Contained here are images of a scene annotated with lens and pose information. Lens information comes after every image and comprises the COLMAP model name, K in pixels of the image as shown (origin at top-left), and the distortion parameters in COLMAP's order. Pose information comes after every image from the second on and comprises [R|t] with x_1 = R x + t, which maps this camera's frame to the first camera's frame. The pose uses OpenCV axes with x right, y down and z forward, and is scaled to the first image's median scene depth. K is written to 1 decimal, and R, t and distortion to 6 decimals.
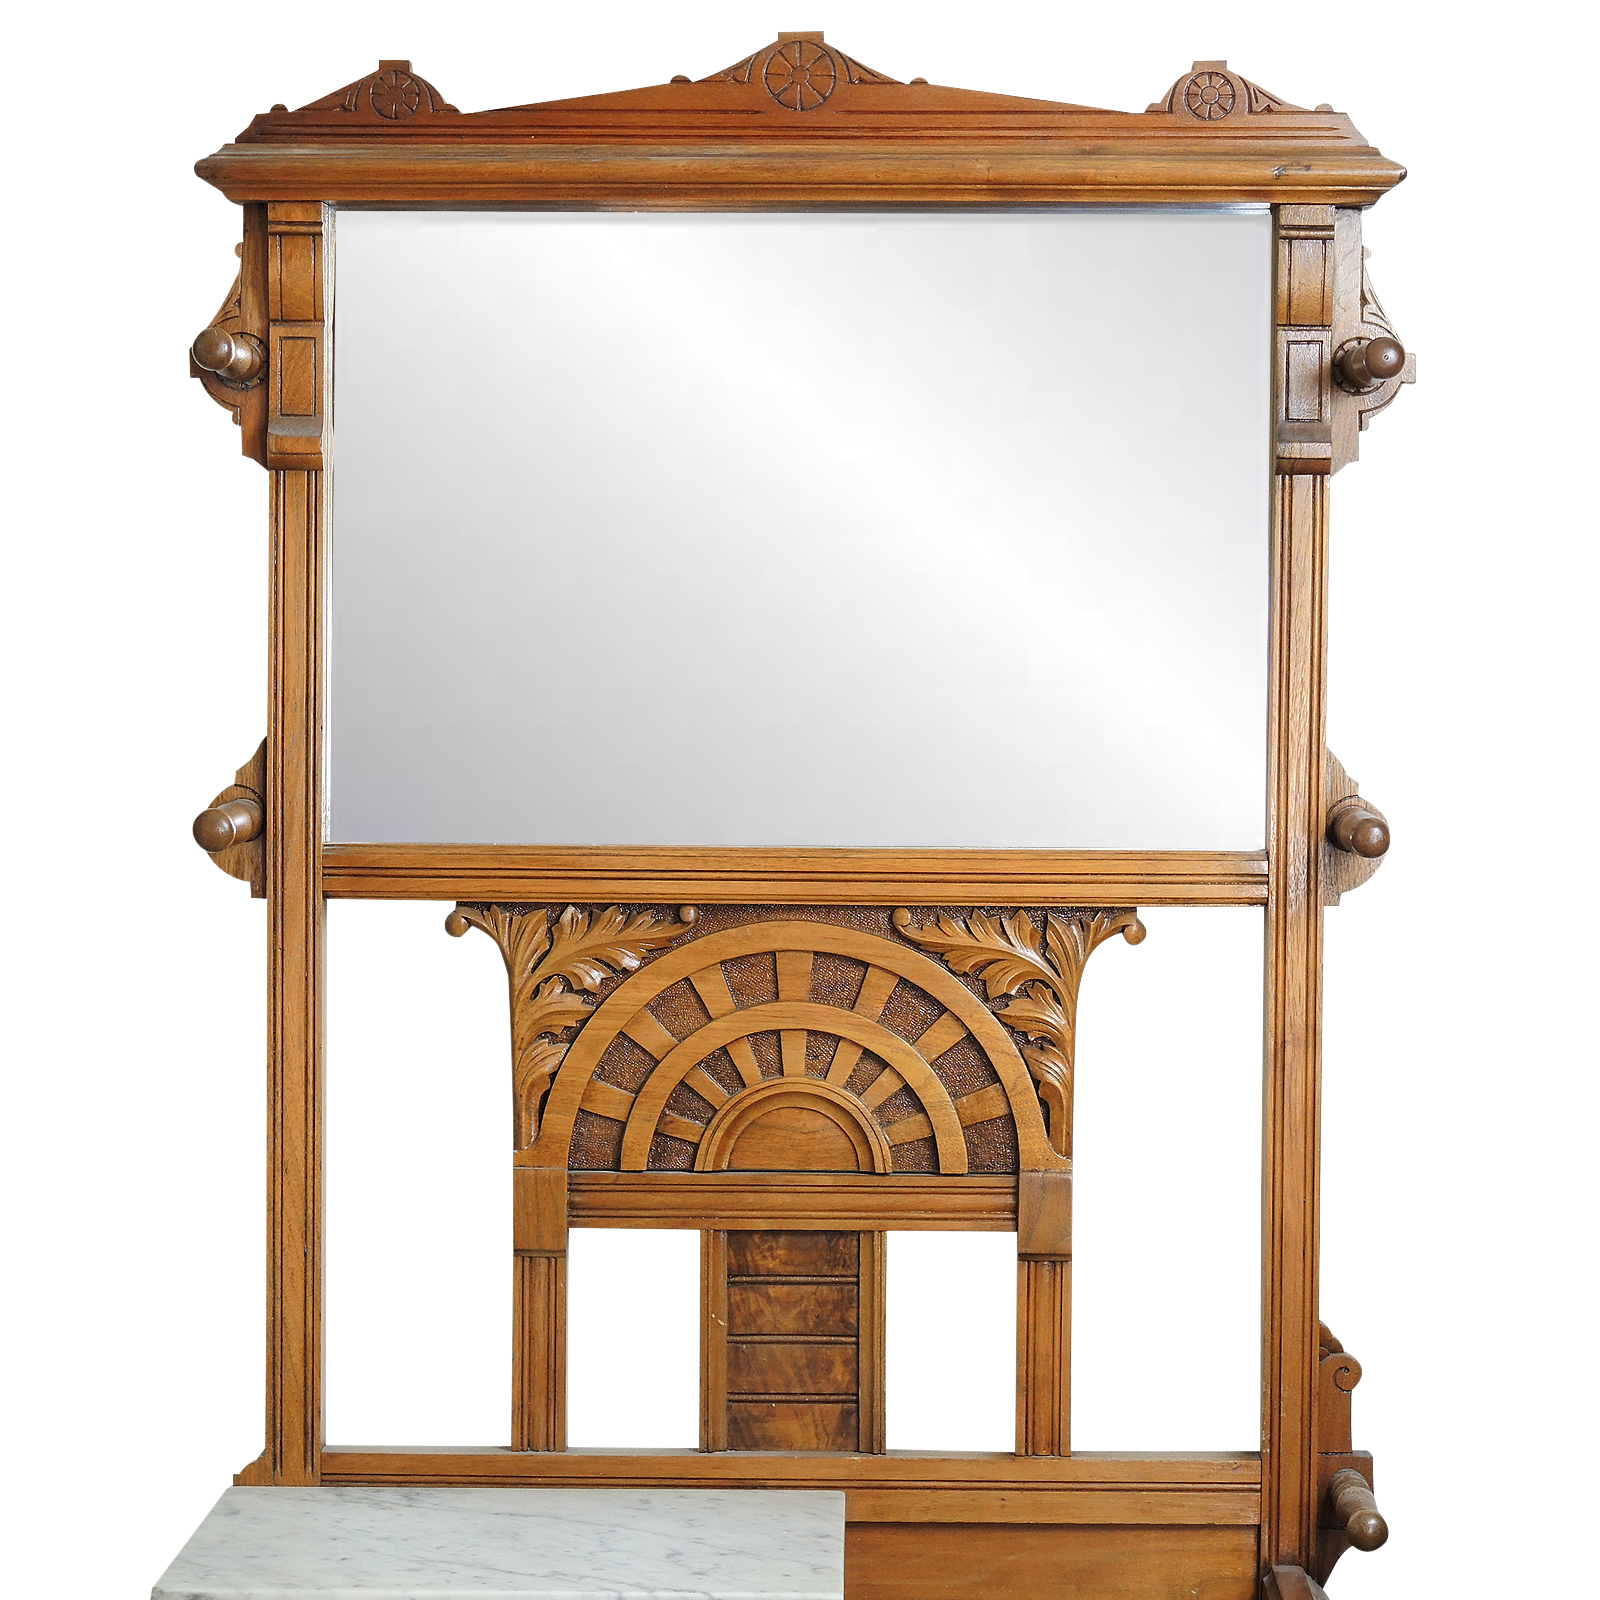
lens RADIAL K [[4056.3, 0, 800.0], [0, 4056.3, 800.0], [0, 0, 1]] dist [-0.016547, 0.422652]
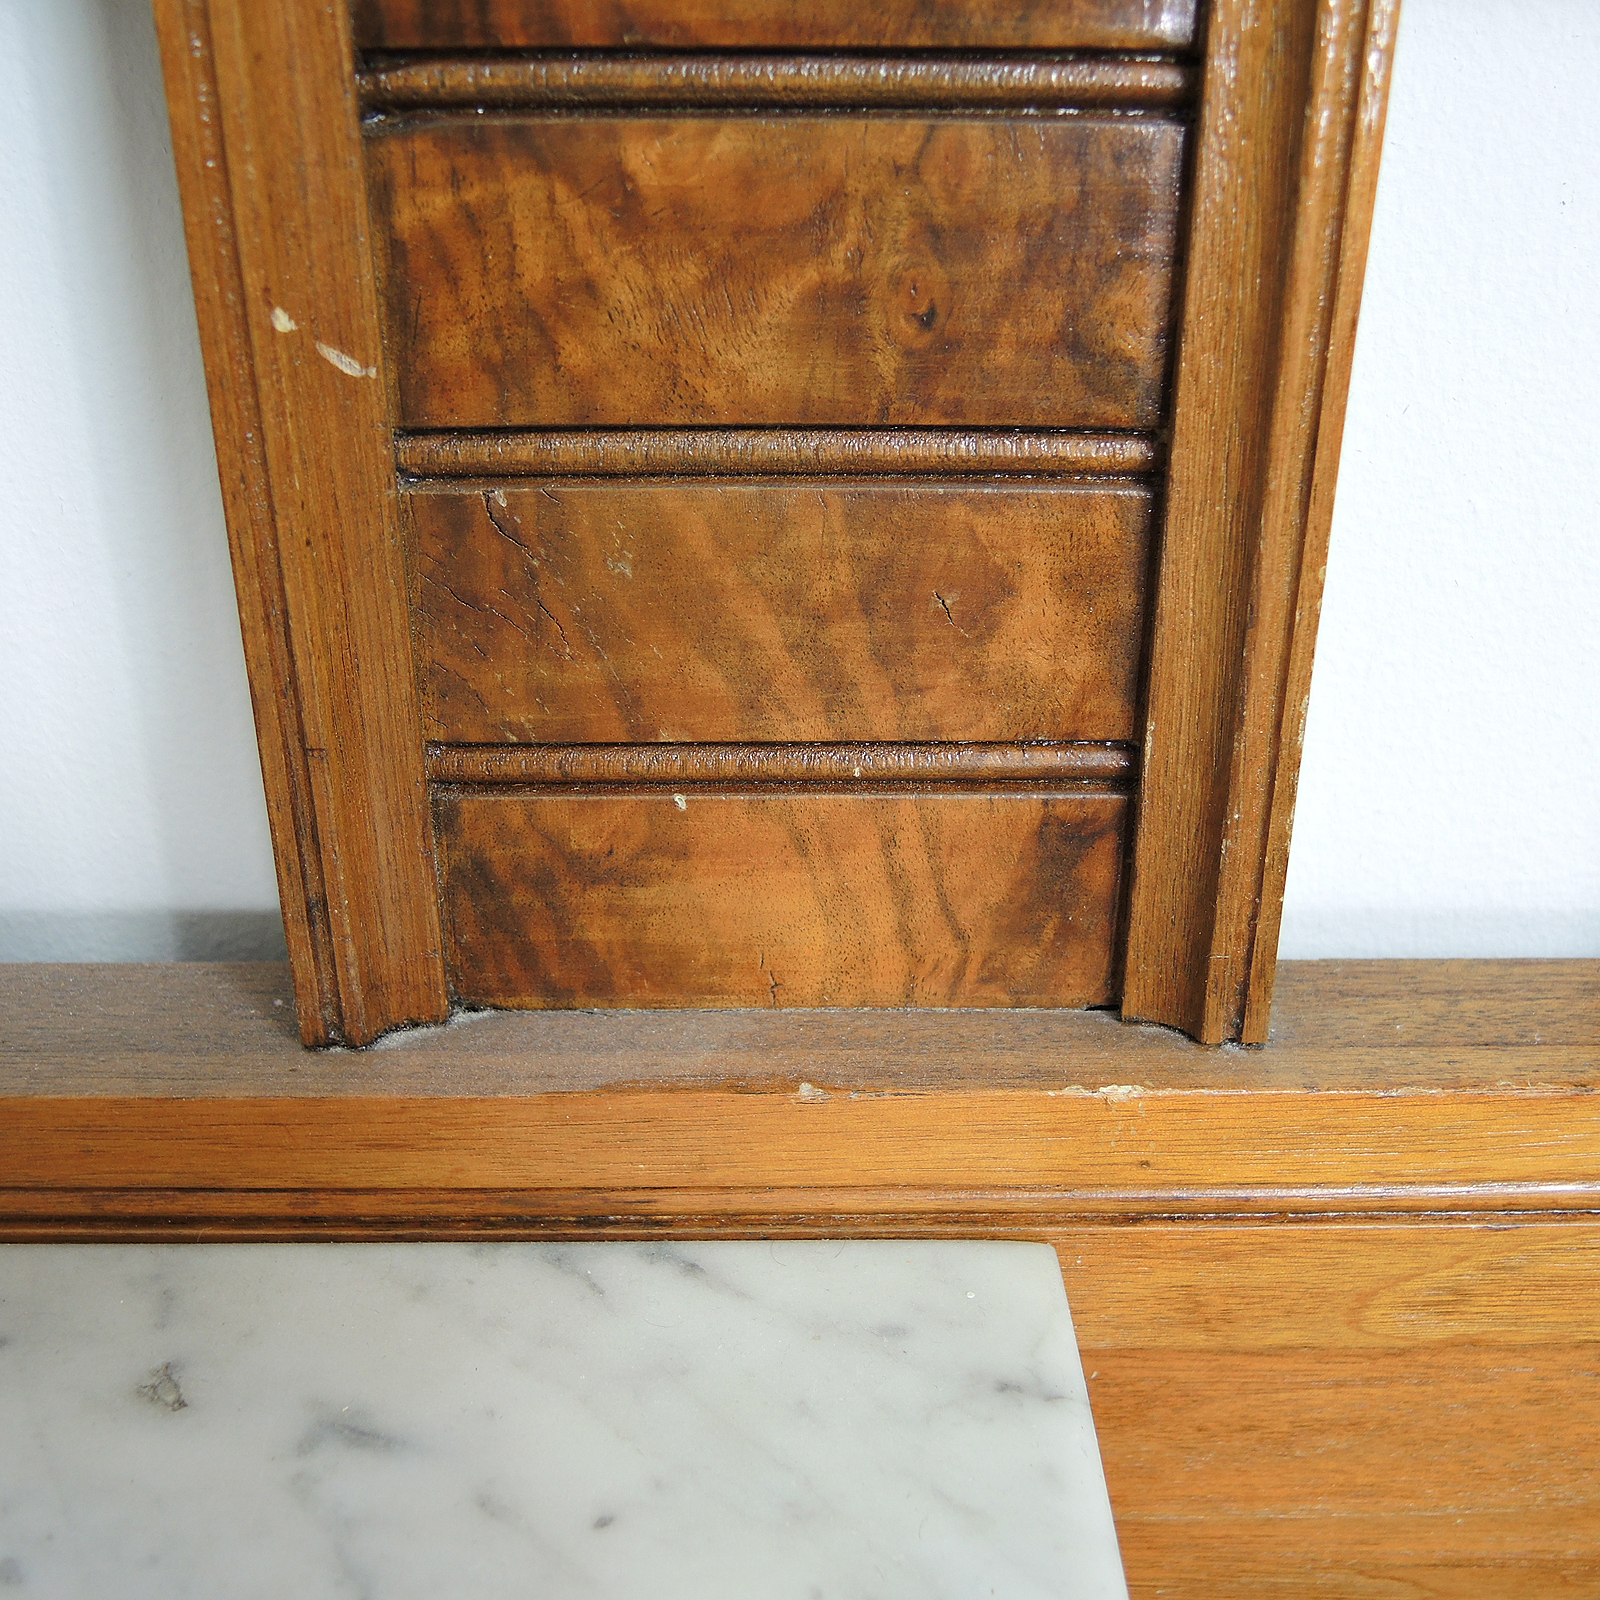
lens RADIAL K [[1770.9, 0, 800.0], [0, 1770.9, 800.0], [0, 0, 1]] dist [-0.005242, -0.000515]
pose [[0.999549, -0.015494, 0.025738, -0.003049], [0.003664, 0.913227, 0.407434, 0.116176], [-0.029818, -0.407156, 0.912872, 0.928713]]
